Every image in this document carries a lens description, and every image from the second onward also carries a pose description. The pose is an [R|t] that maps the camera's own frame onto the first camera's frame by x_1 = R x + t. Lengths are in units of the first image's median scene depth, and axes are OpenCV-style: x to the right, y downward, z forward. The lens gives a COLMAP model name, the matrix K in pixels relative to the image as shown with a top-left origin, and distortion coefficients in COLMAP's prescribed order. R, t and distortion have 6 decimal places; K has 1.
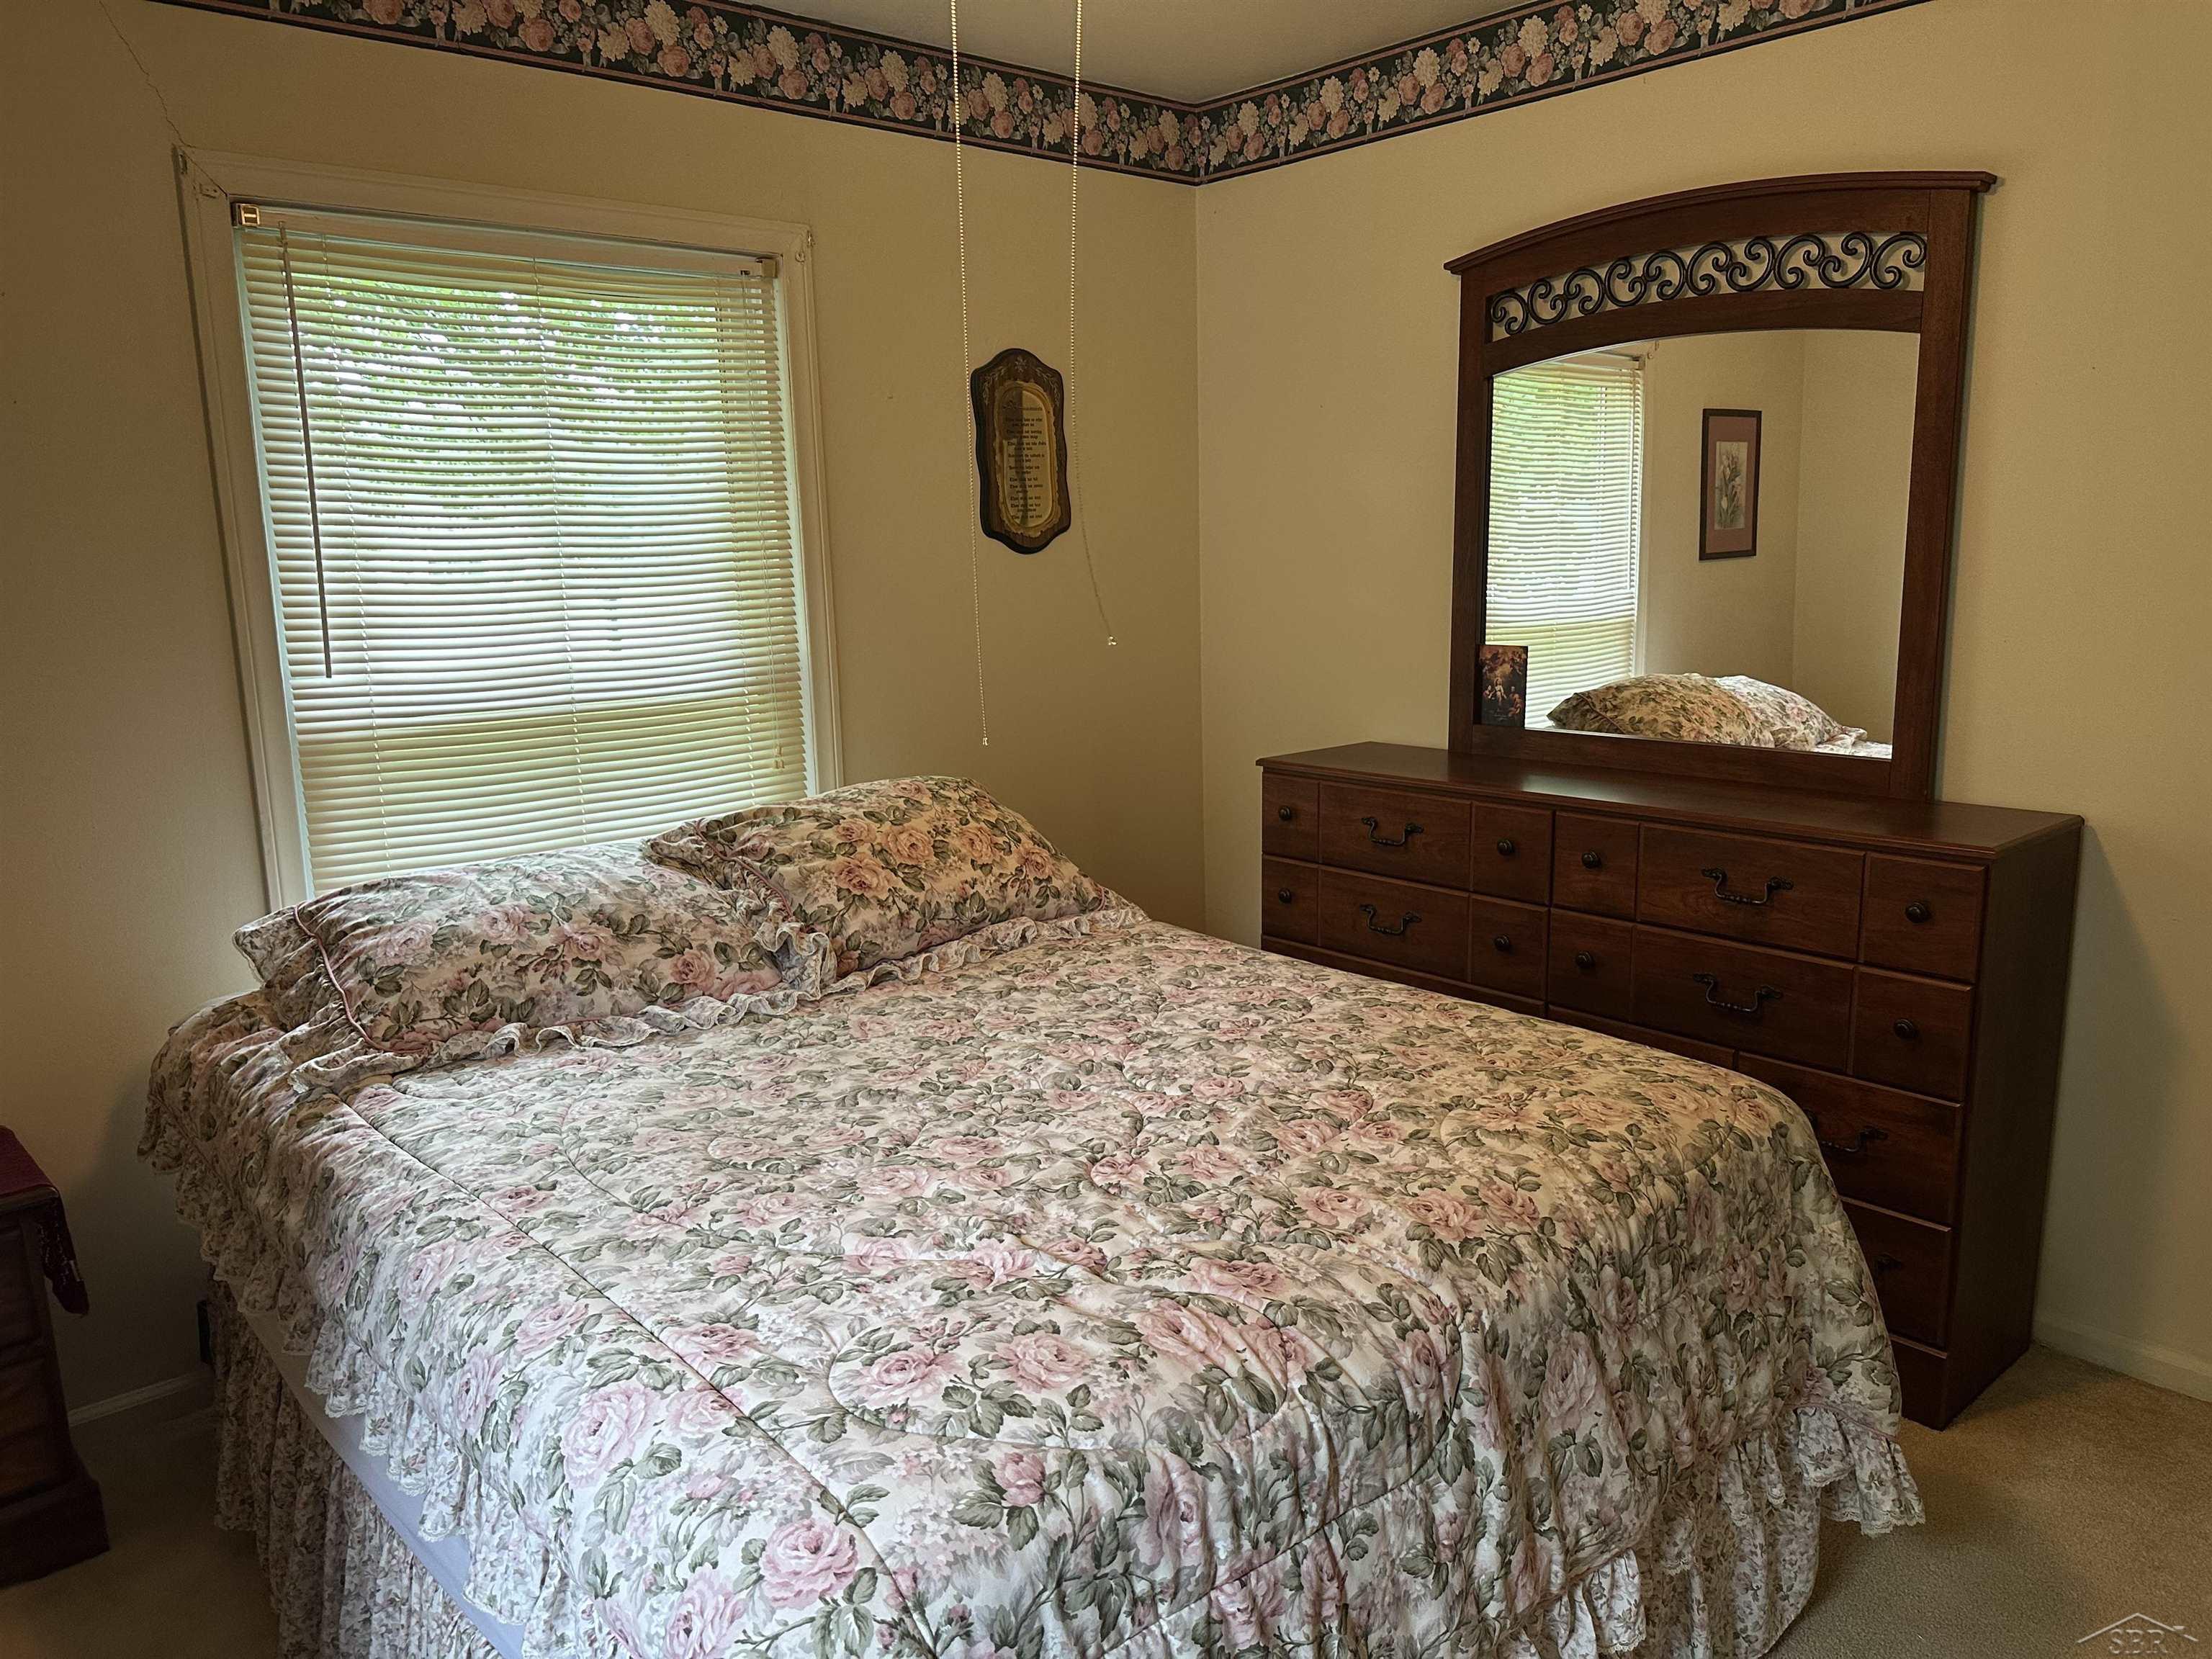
lens RADIAL K [[1561.3, 0, 1104.9], [0, 1561.3, 819.5], [0, 0, 1]] dist [0.054259, -0.068002]
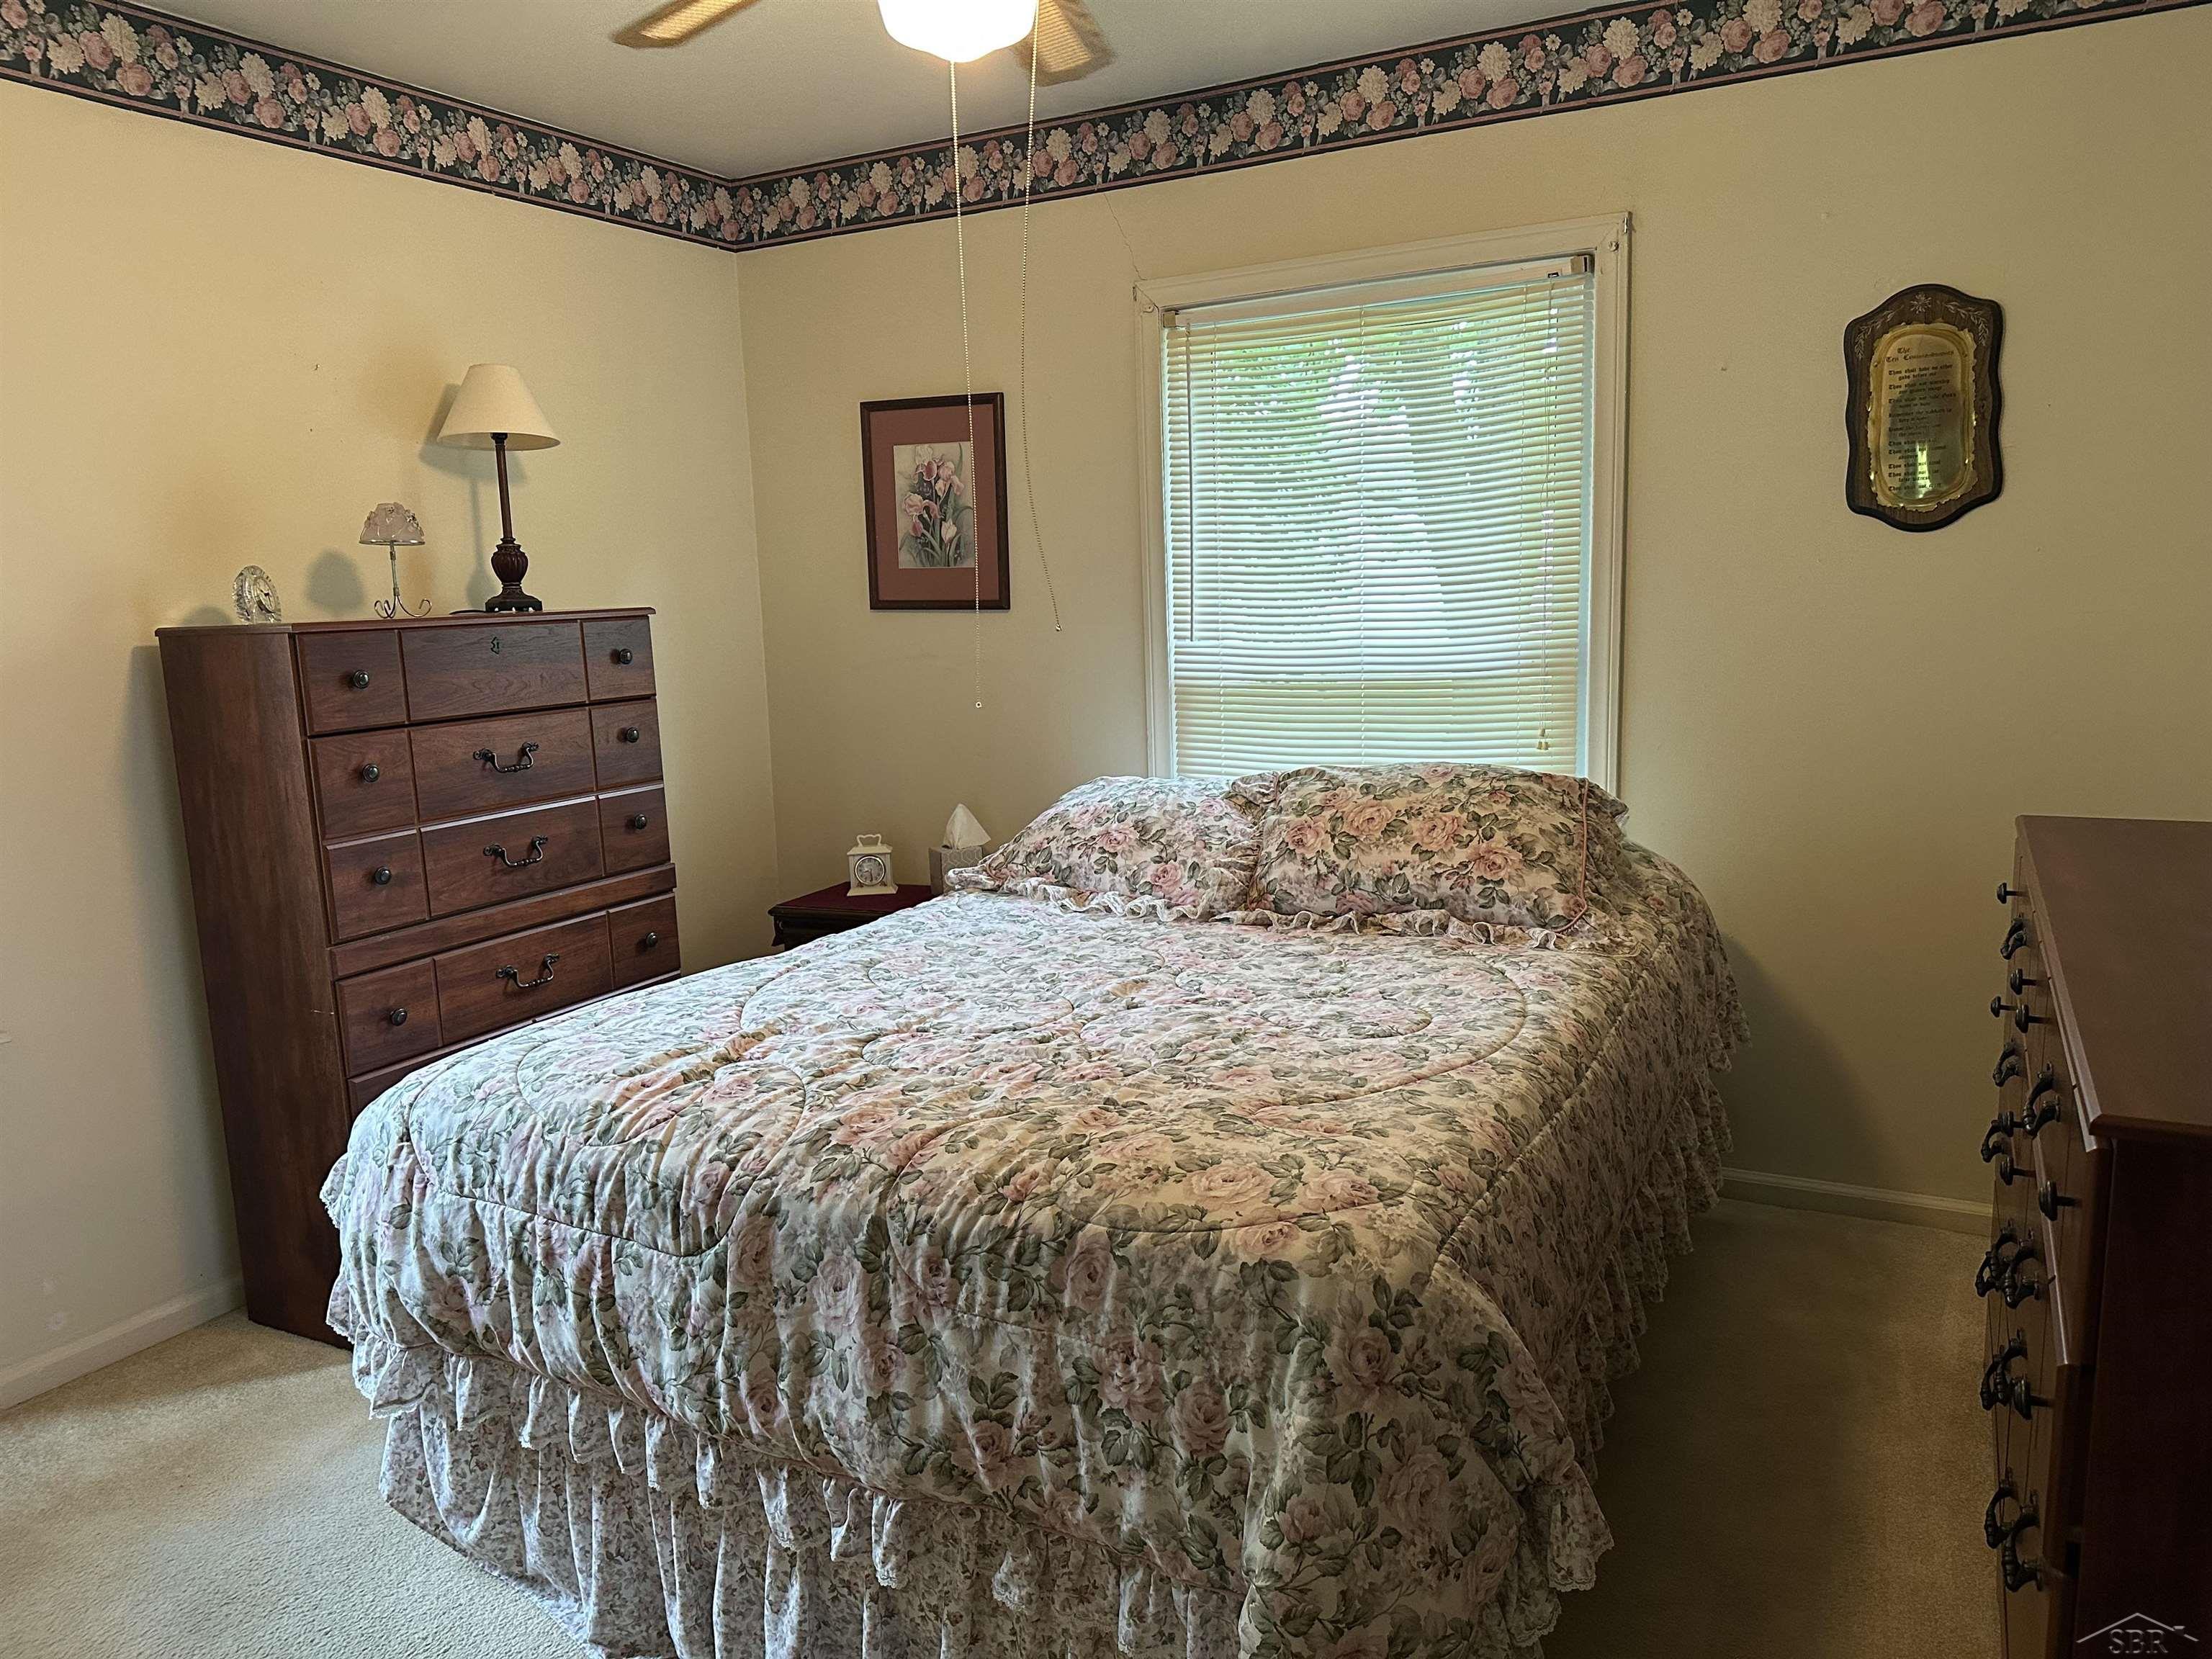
lens RADIAL K [[1561.3, 0, 1100.8], [0, 1561.3, 839.7], [0, 0, 1]] dist [0.054259, -0.068002]
pose [[0.352943, 0.168671, -0.920316, 0.914052], [-0.144306, 0.981661, 0.124573, -0.086815], [0.924450, 0.088840, 0.370810, 0.500443]]
